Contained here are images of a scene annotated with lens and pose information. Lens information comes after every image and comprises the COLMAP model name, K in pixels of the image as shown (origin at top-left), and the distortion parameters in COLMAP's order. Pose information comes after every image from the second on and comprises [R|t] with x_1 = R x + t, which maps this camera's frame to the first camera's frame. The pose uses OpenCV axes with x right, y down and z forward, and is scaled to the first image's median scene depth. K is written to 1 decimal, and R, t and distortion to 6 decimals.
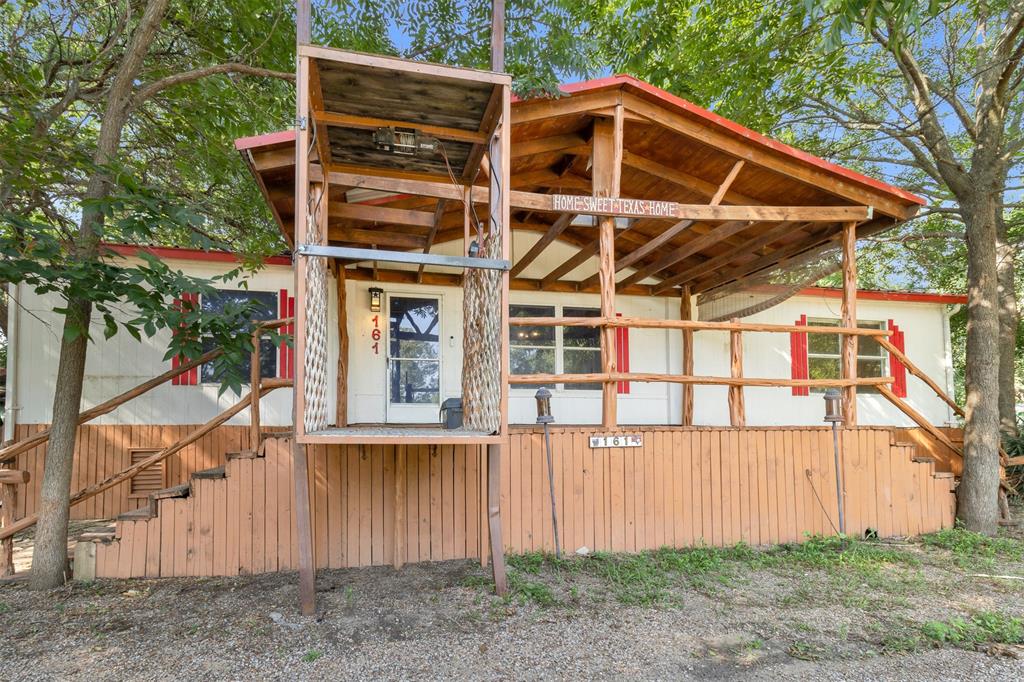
lens RADIAL K [[507.7, 0, 509.7], [0, 507.7, 340.6], [0, 0, 1]] dist [0.001466, 0.000636]
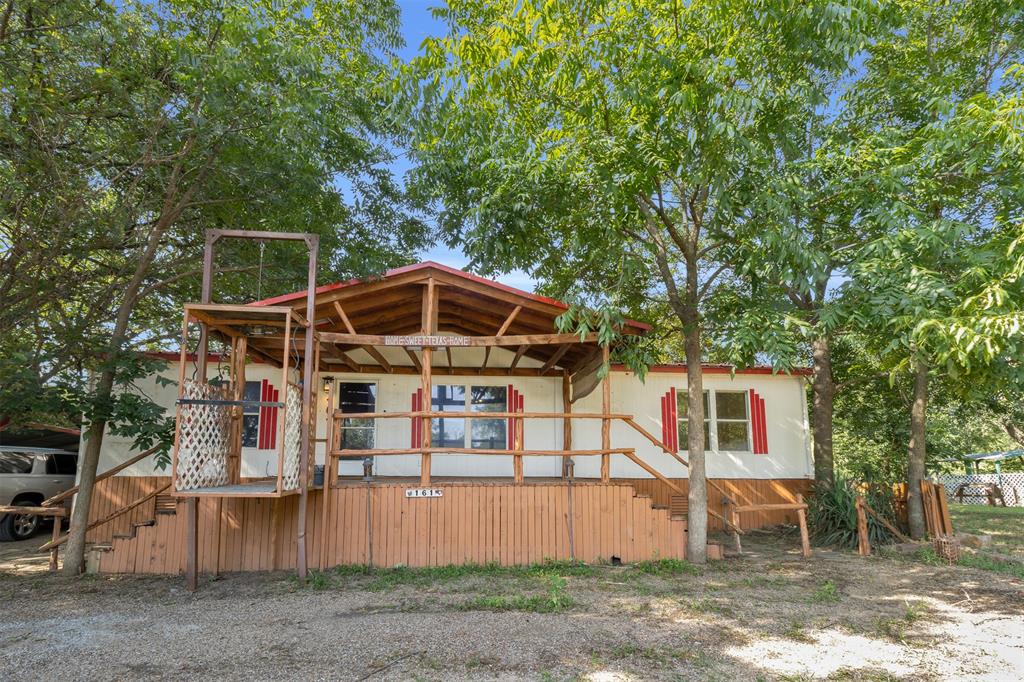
lens RADIAL K [[473.4, 0, 513.2], [0, 473.4, 348.6], [0, 0, 1]] dist [-0.001611, 0.000529]
pose [[0.996192, -0.018597, -0.085177, 0.635520], [0.011754, 0.996714, -0.080145, -0.126275], [0.086388, 0.078839, 0.993137, -0.461129]]
